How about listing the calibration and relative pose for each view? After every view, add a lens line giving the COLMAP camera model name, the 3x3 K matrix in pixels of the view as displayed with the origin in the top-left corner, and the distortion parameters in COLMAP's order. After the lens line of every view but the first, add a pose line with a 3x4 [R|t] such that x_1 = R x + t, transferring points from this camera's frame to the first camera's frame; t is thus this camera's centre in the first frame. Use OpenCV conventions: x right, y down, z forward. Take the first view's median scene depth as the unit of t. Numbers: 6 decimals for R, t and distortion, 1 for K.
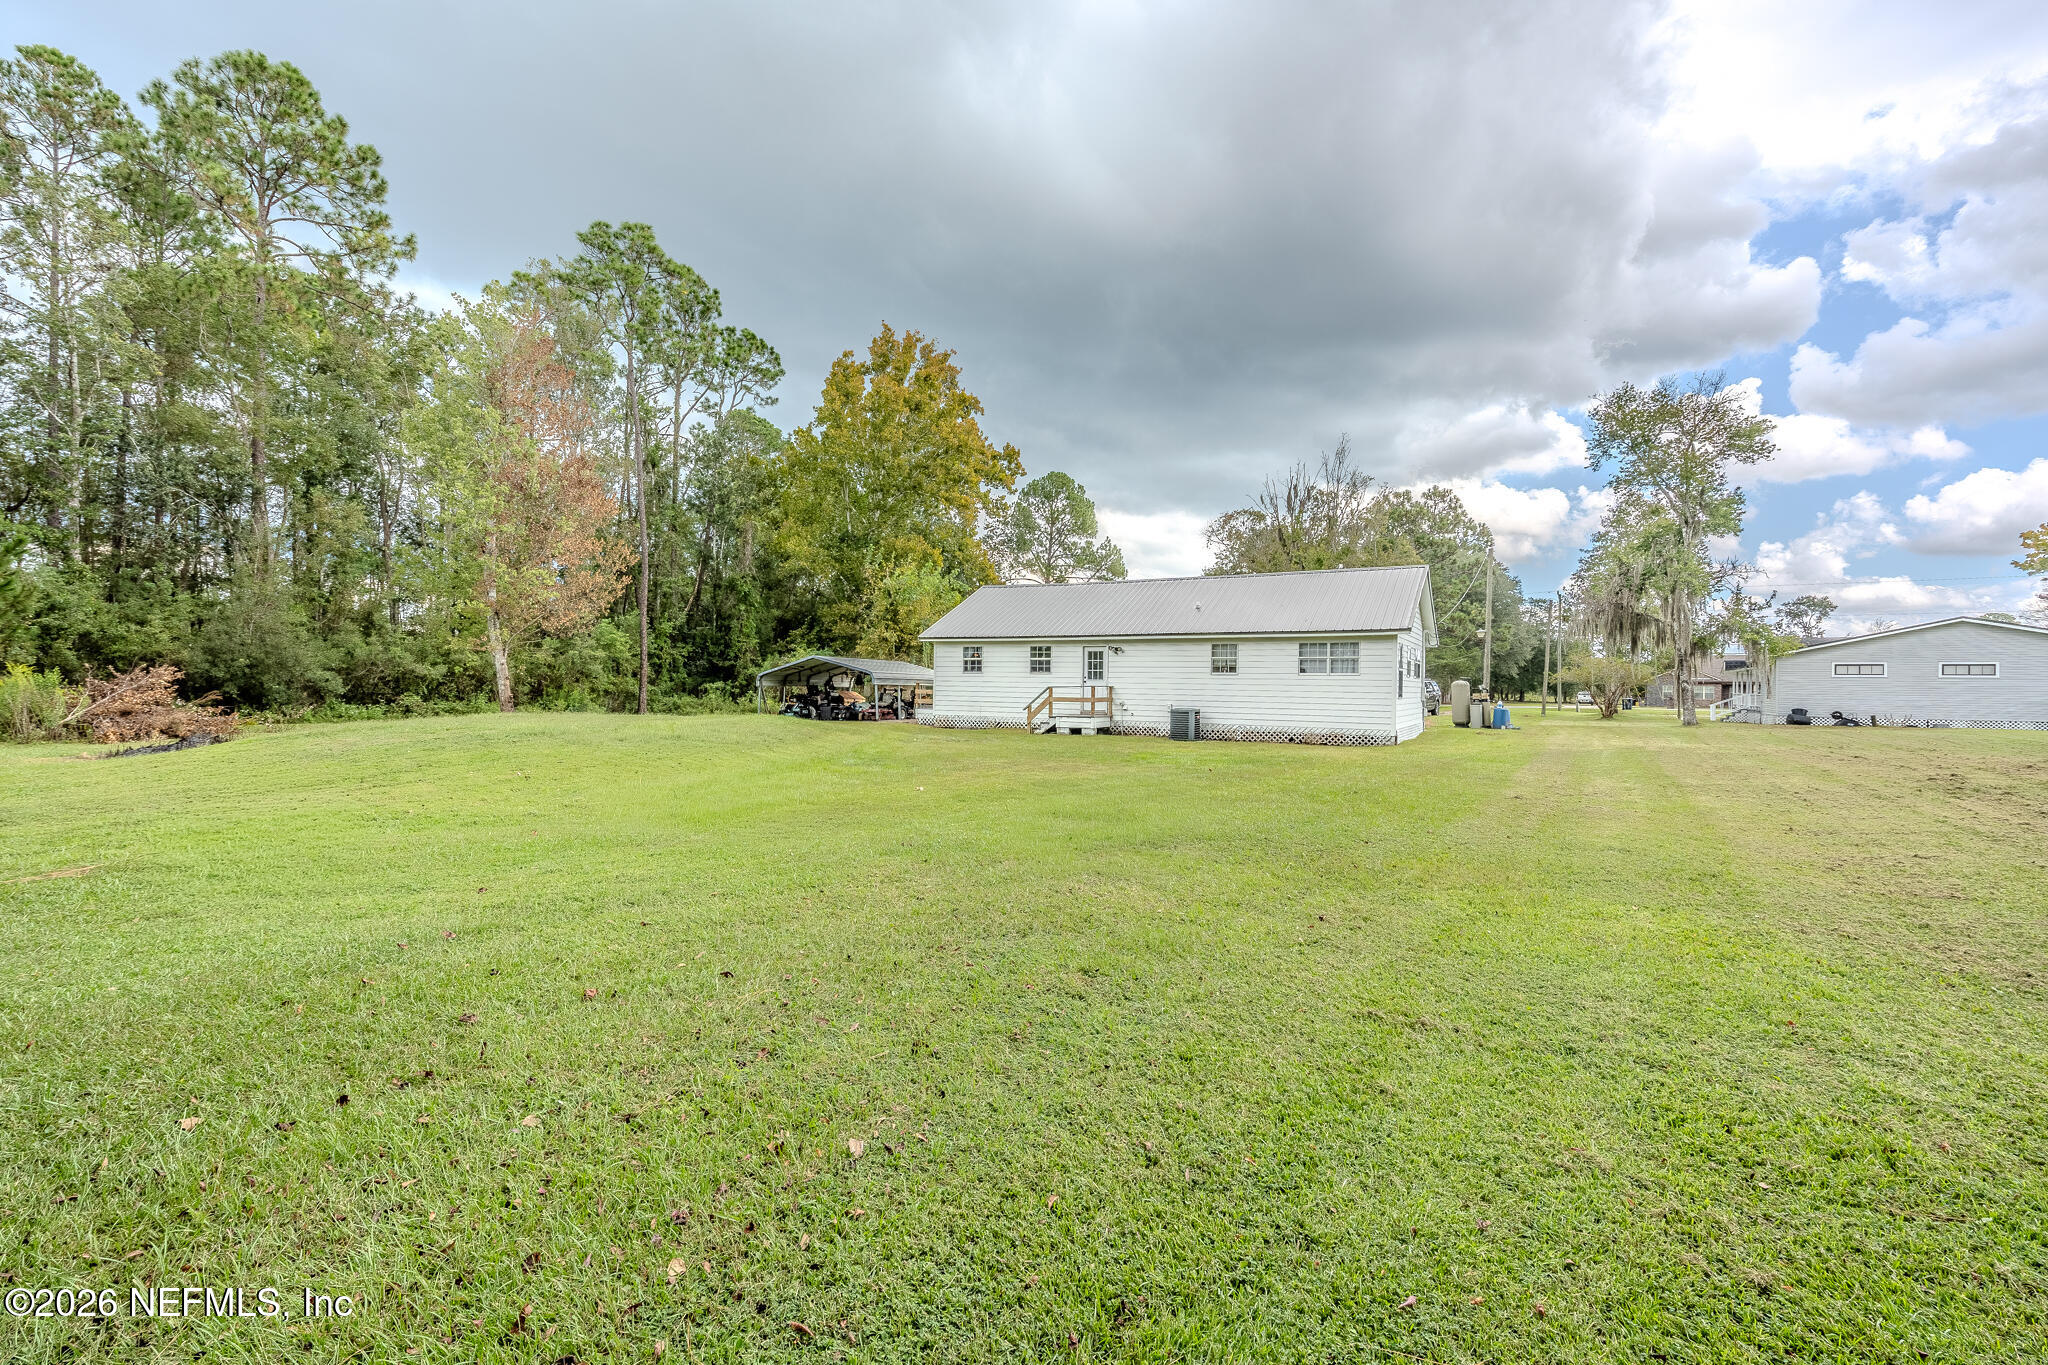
lens RADIAL K [[944.9, 0, 1024.0], [0, 944.9, 682.5], [0, 0, 1]] dist [0.000142, -0.000170]
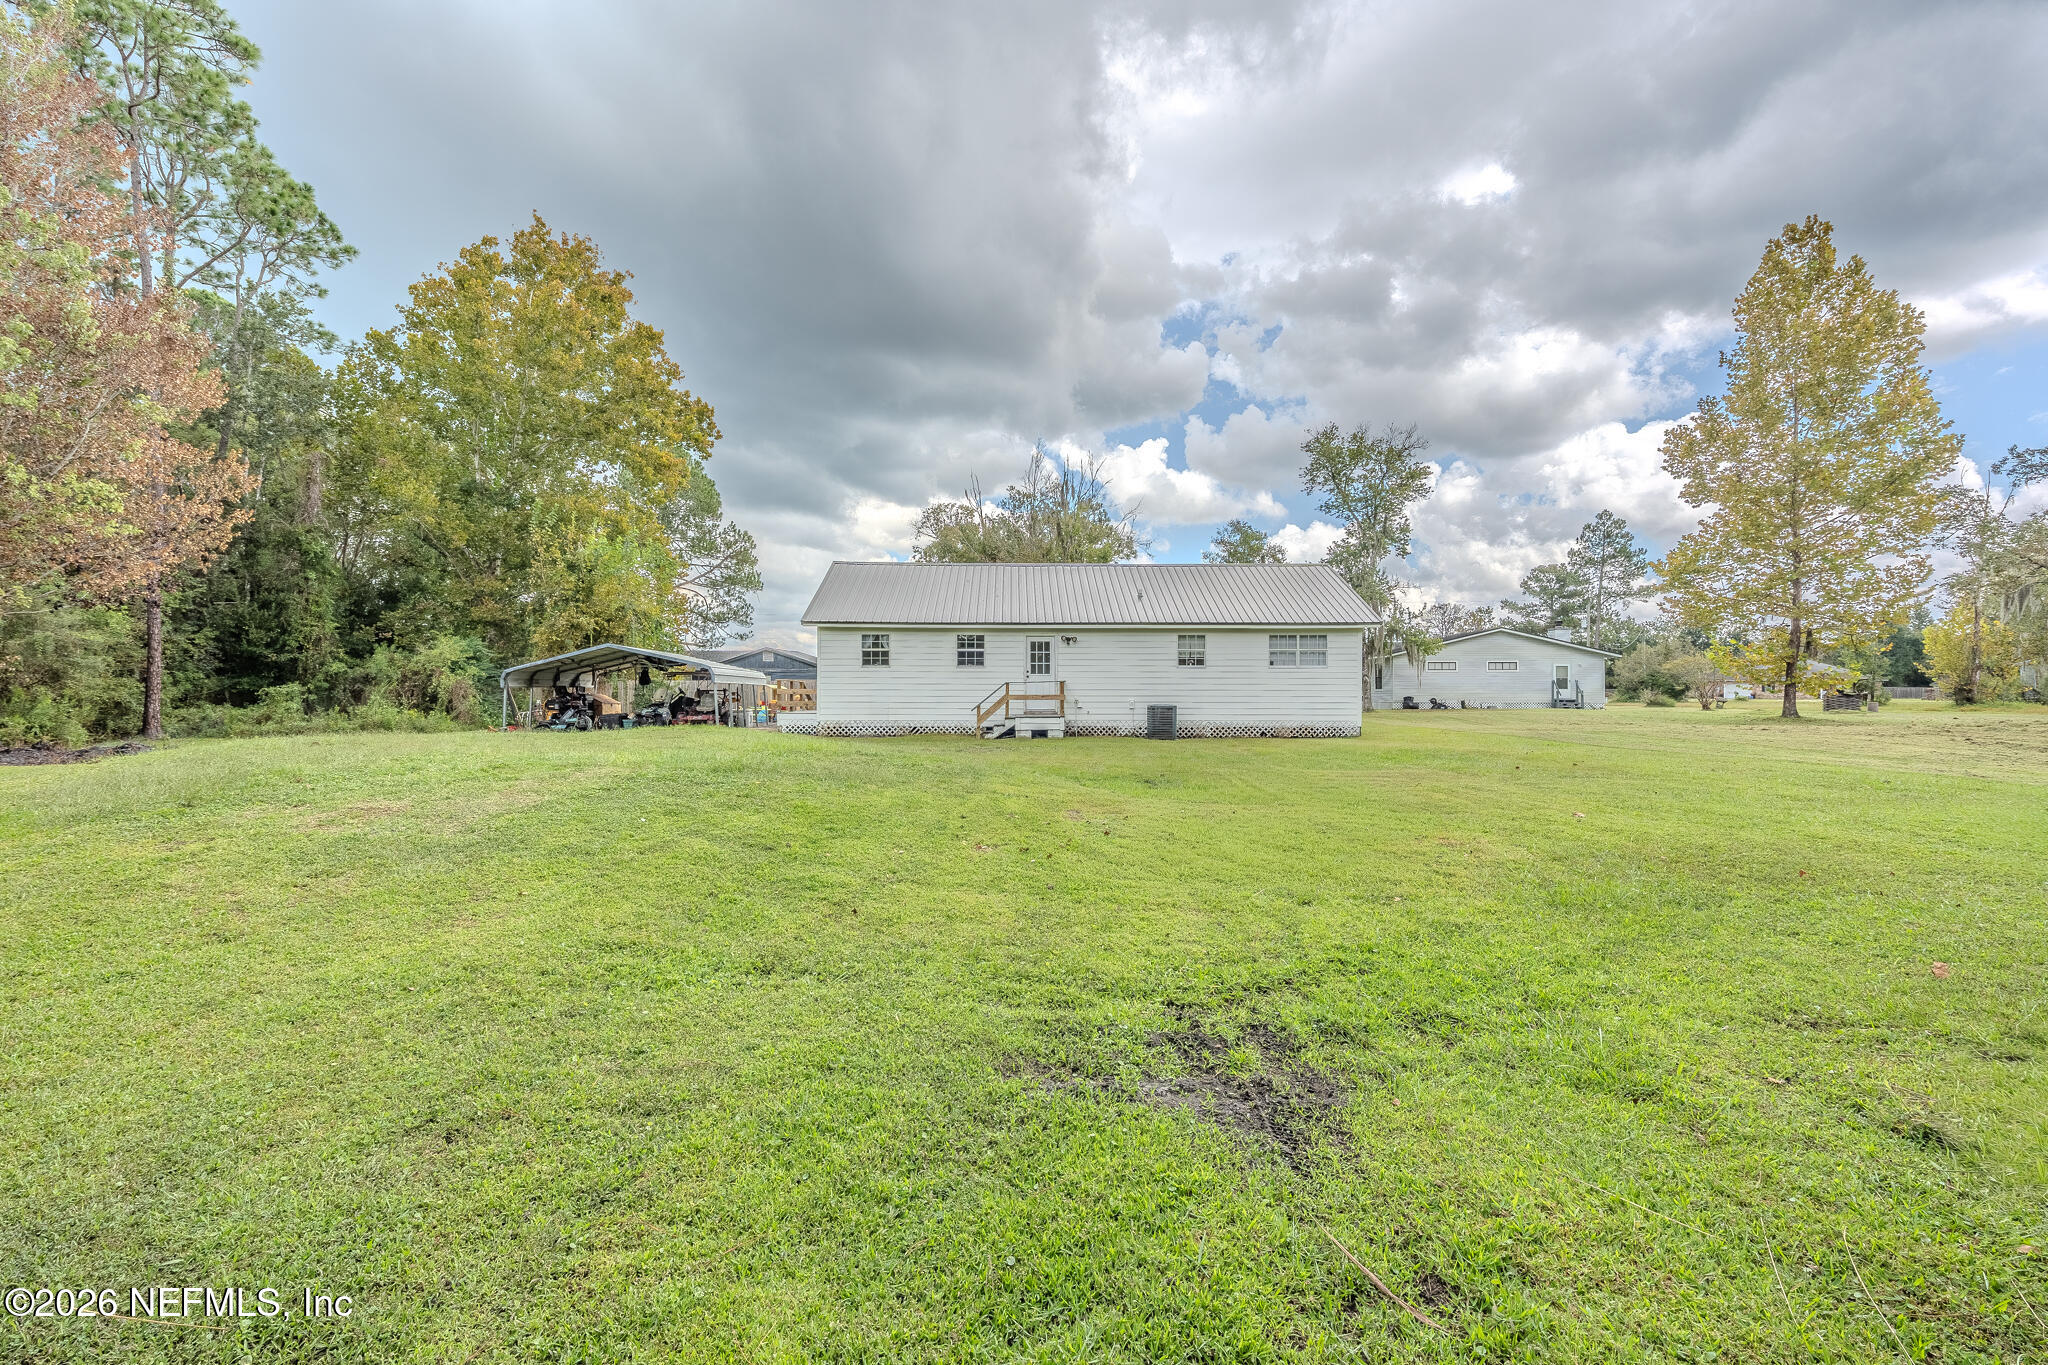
lens RADIAL K [[944.9, 0, 1024.0], [0, 944.9, 682.5], [0, 0, 1]] dist [0.000142, -0.000170]
pose [[0.855383, -0.008204, 0.517932, -0.385793], [0.008729, 0.999961, 0.001423, 0.003374], [-0.517923, 0.003303, 0.855421, 0.258600]]
